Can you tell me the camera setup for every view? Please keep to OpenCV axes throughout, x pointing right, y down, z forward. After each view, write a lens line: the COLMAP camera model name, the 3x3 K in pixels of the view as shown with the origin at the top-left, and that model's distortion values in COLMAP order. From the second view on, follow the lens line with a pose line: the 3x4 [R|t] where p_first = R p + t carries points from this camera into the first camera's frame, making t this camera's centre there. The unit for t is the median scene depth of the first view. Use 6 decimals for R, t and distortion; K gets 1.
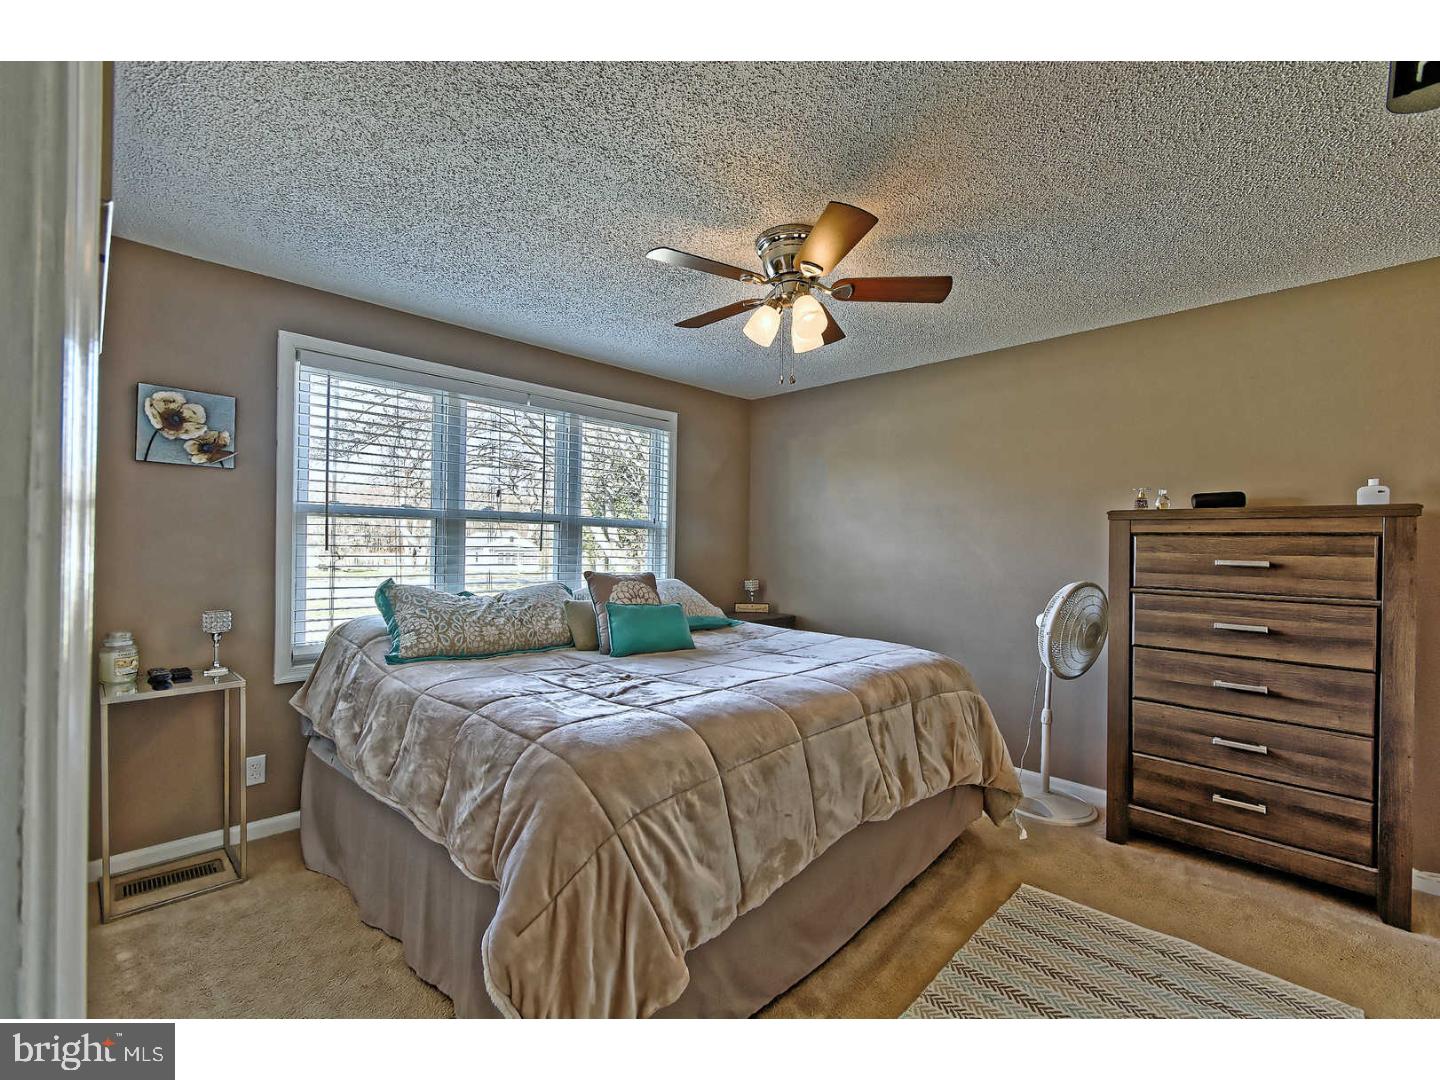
lens RADIAL K [[648.9, 0, 732.5], [0, 648.9, 545.8], [0, 0, 1]] dist [0.001332, 0.000115]
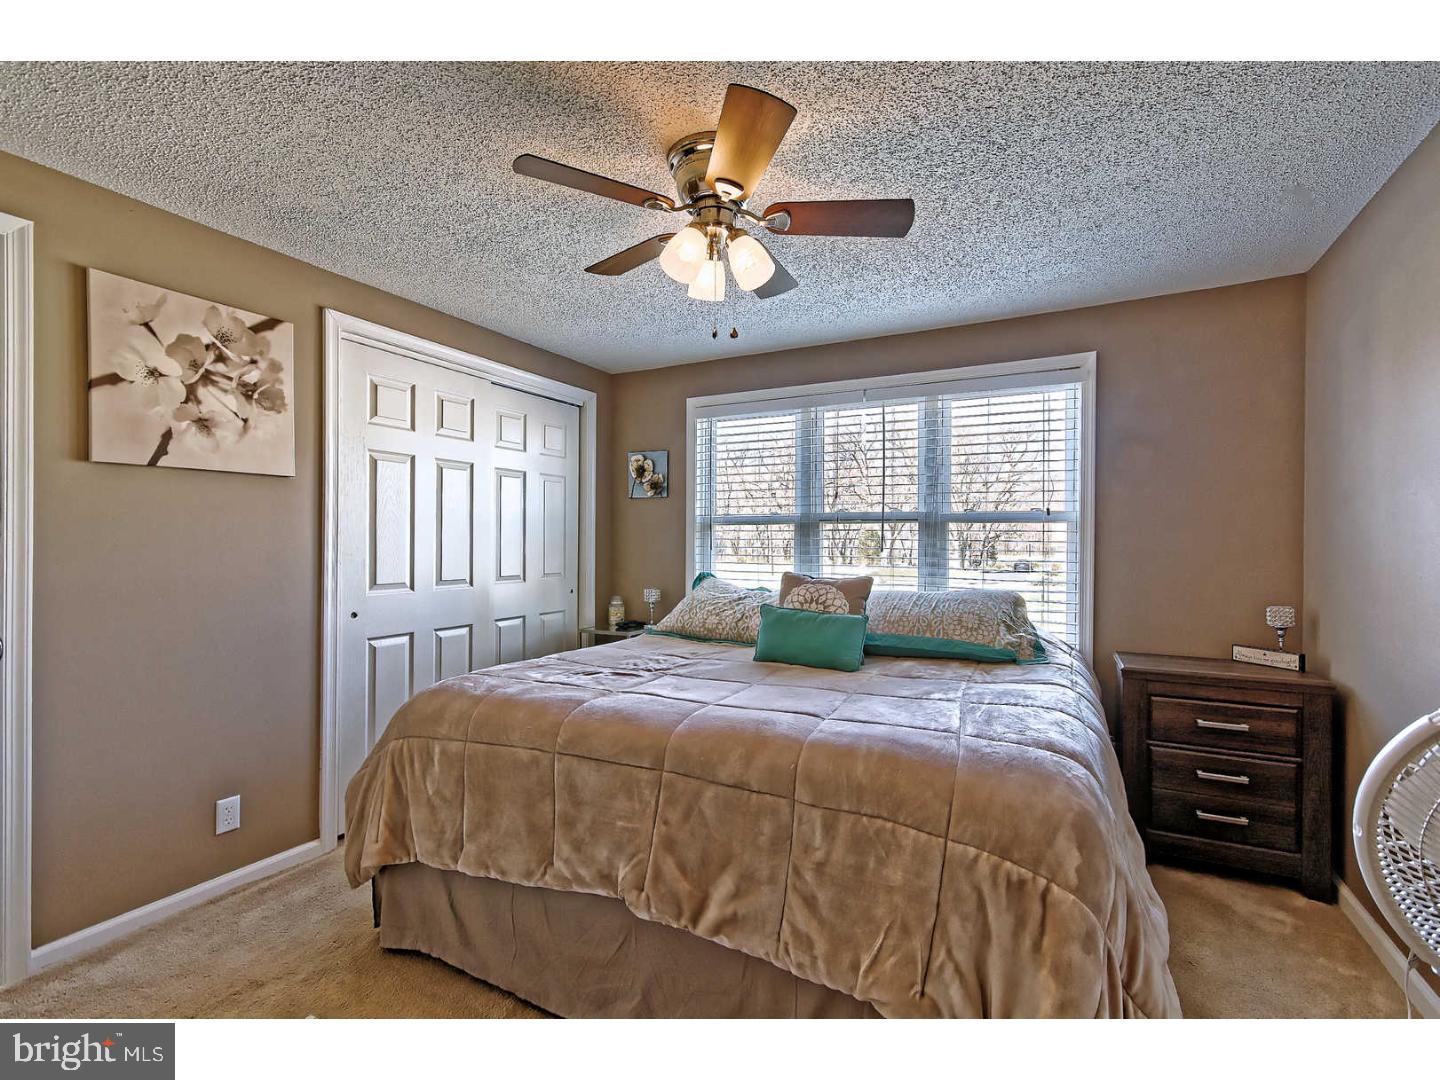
lens RADIAL K [[648.9, 0, 732.5], [0, 648.9, 545.8], [0, 0, 1]] dist [0.001332, 0.000115]
pose [[0.286883, -0.015427, -0.957841, 0.711137], [-0.002533, 0.999855, -0.016863, 0.020033], [0.957962, 0.007264, 0.286802, 0.685465]]
